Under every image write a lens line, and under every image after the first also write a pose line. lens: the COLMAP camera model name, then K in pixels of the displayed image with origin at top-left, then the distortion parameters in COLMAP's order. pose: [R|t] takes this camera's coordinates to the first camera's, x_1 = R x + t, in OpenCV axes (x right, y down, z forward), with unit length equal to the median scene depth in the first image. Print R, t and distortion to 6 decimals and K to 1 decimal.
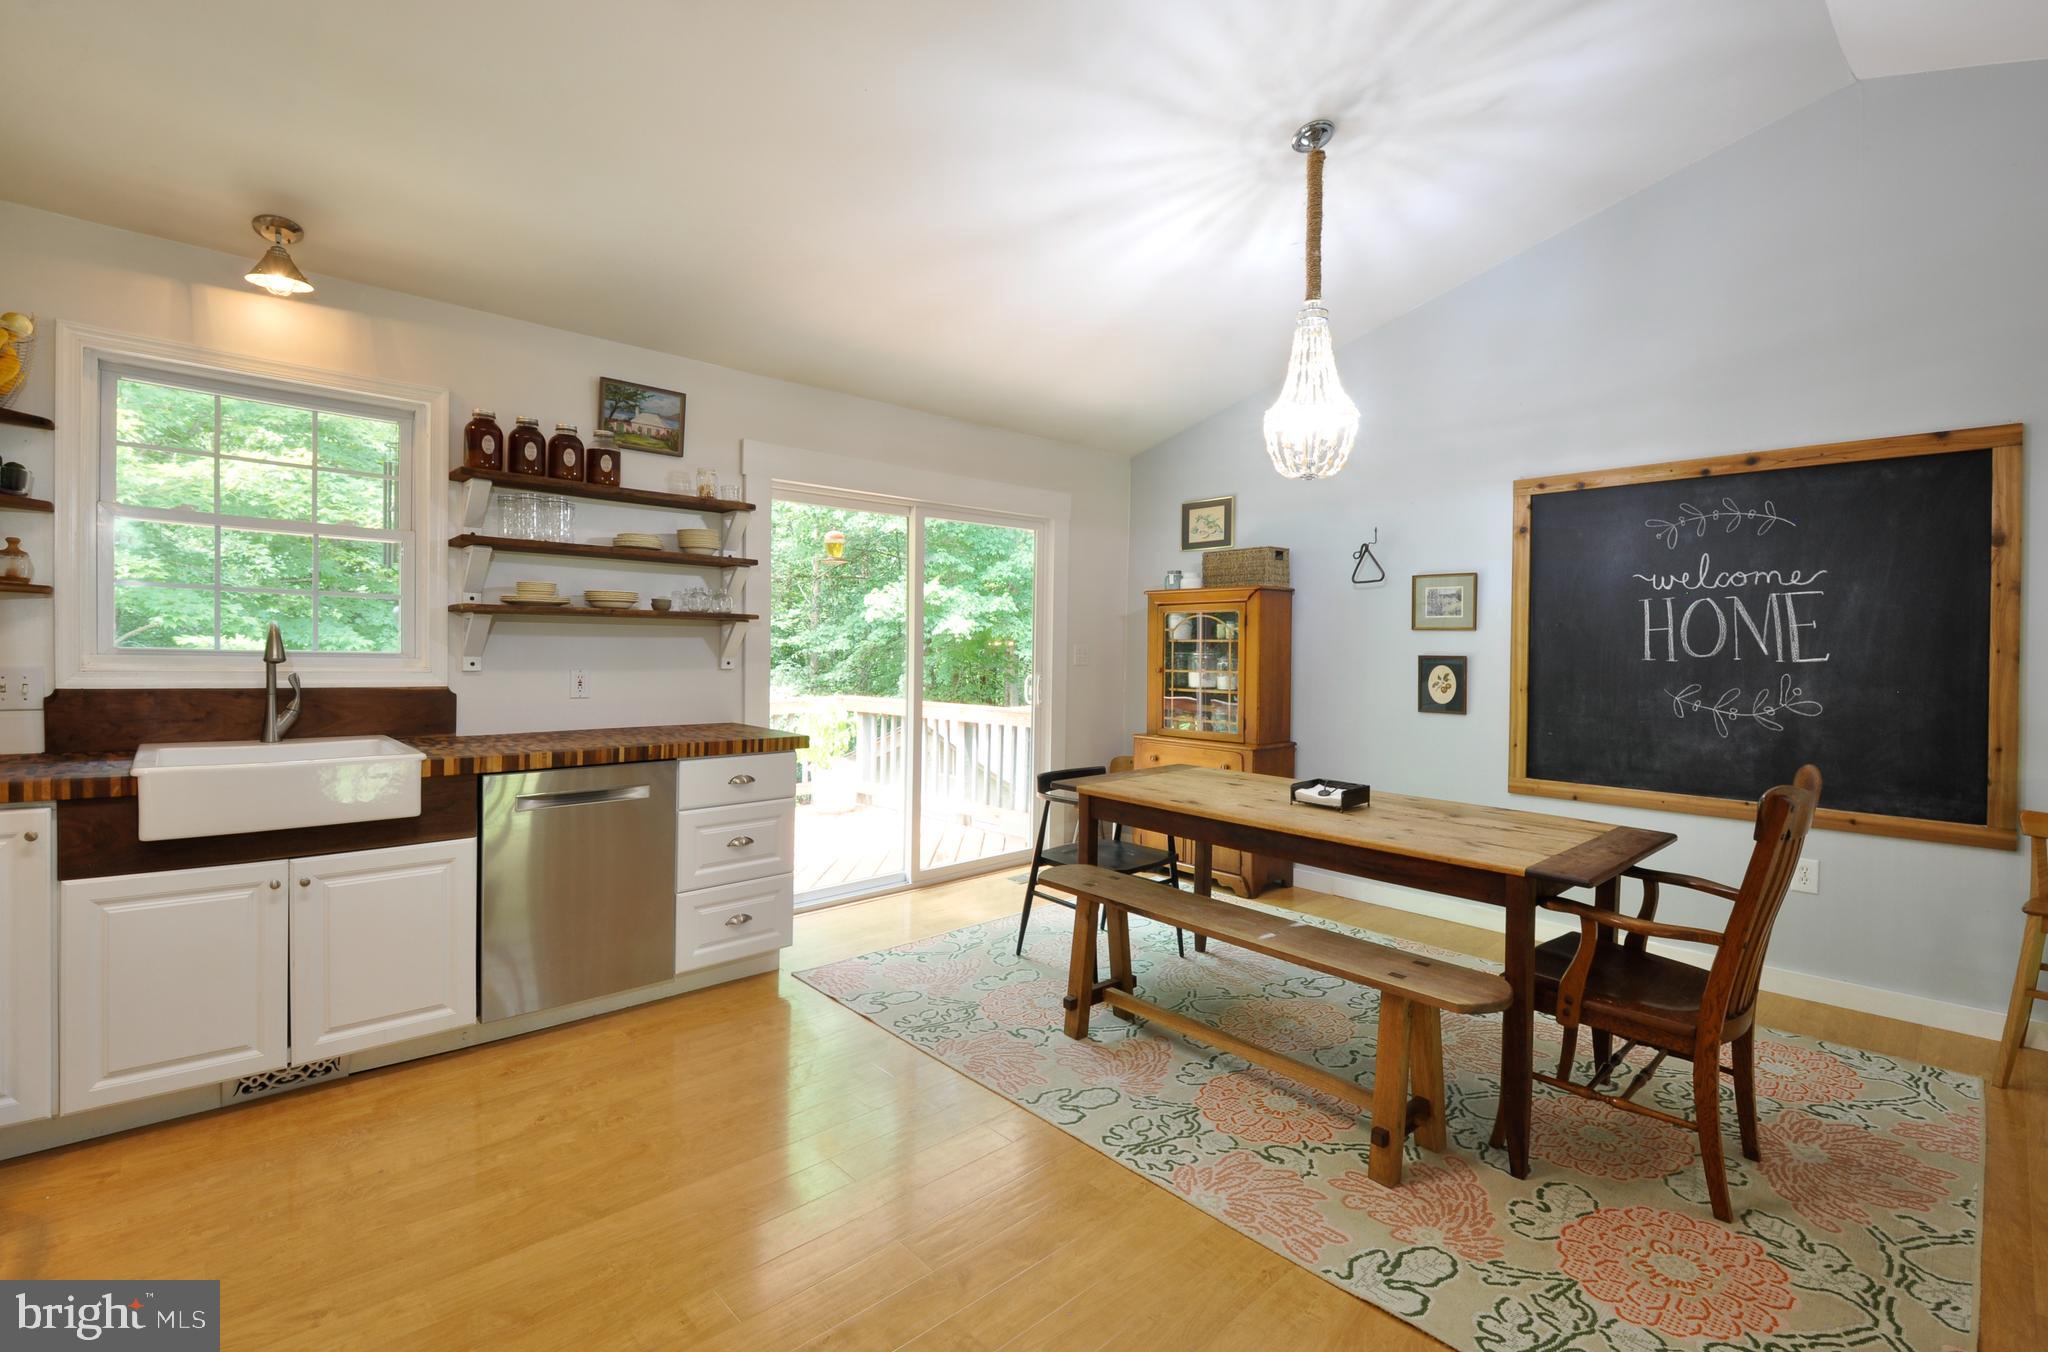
lens RADIAL K [[941.5, 0, 1031.8], [0, 941.5, 660.5], [0, 0, 1]] dist [0.016704, -0.015919]
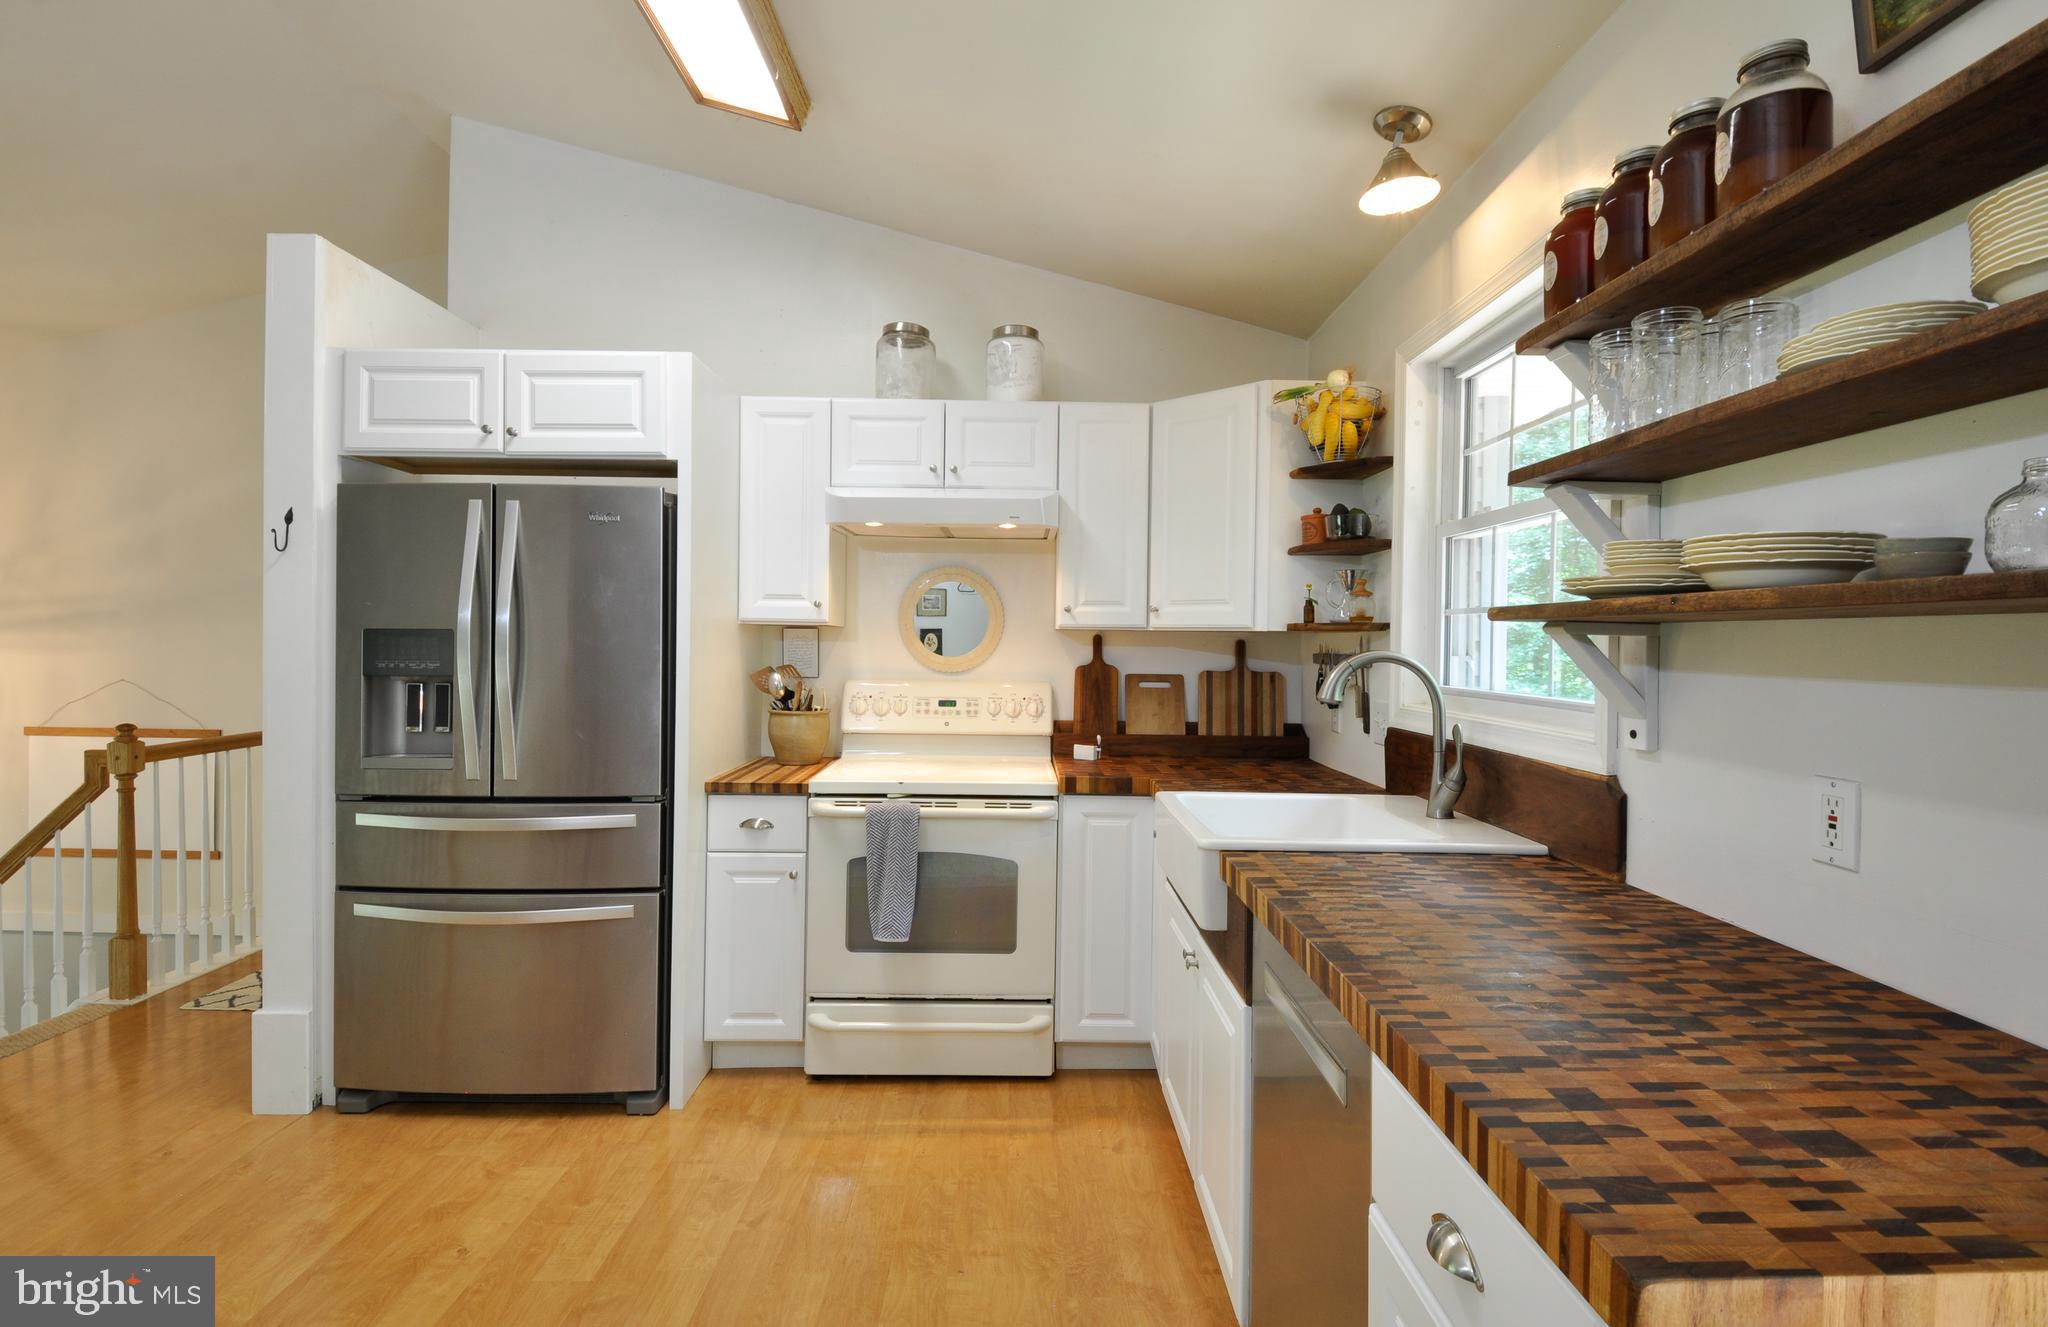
lens RADIAL K [[938.7, 0, 1031.2], [0, 938.7, 657.0], [0, 0, 1]] dist [0.003846, -0.000235]
pose [[-0.665475, -0.012993, -0.746307, -0.051496], [-0.036003, 0.999243, 0.014707, -0.028949], [0.745552, 0.036656, -0.665439, 1.040468]]
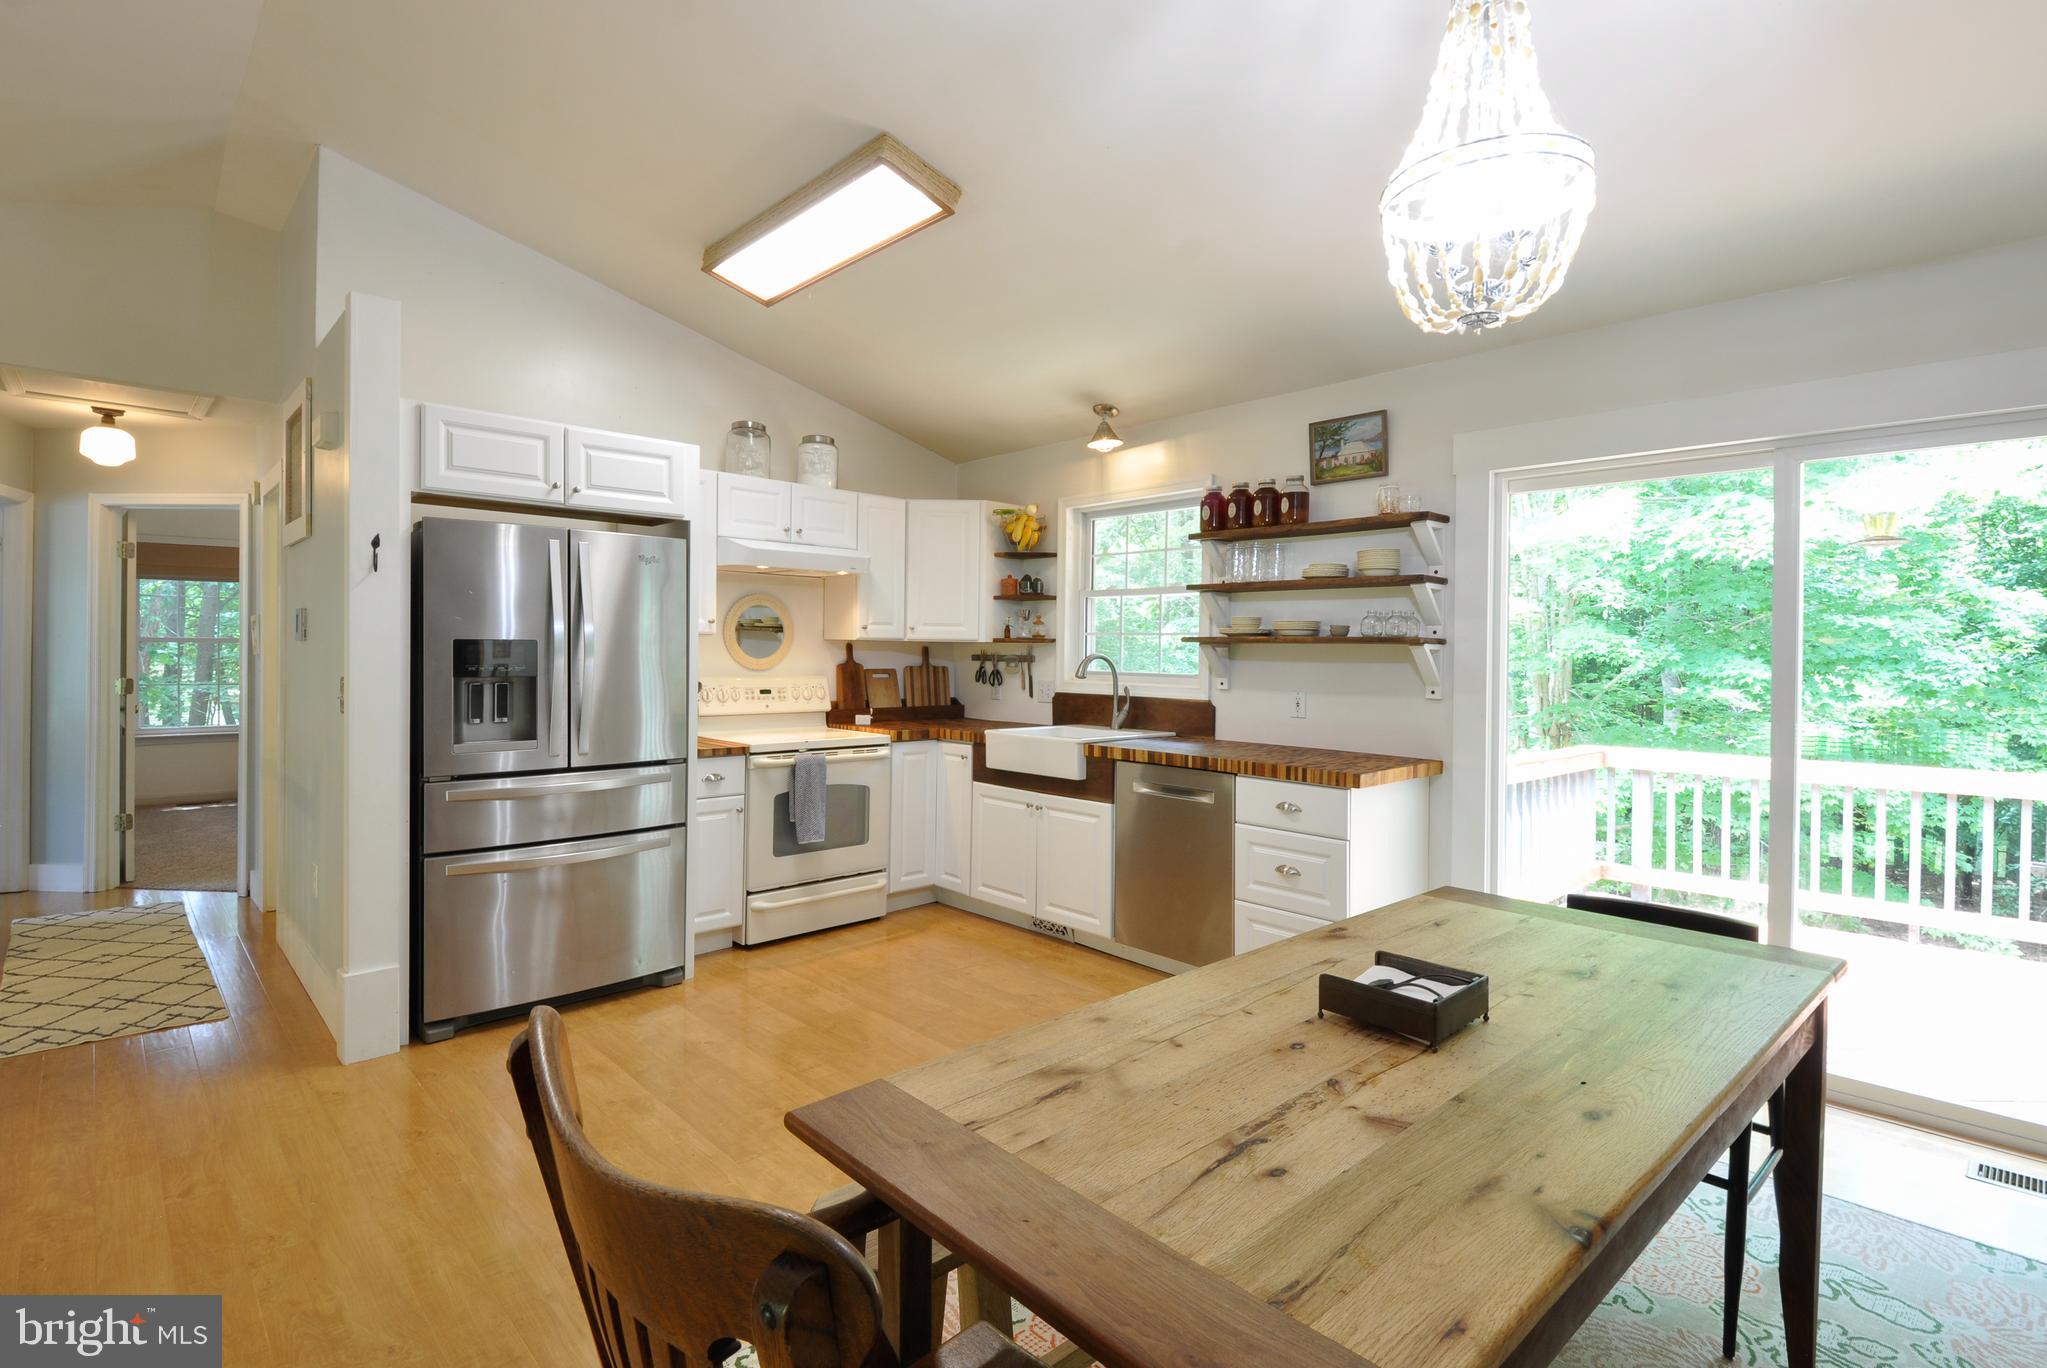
lens RADIAL K [[961.7, 0, 970.7], [0, 961.7, 667.2], [0, 0, 1]] dist [-0.001745, -0.000175]
pose [[-0.017509, 0.000410, -0.999847, 0.676024], [-0.030029, 0.999549, 0.000936, -0.009566], [0.999396, 0.030040, -0.017489, 0.656965]]
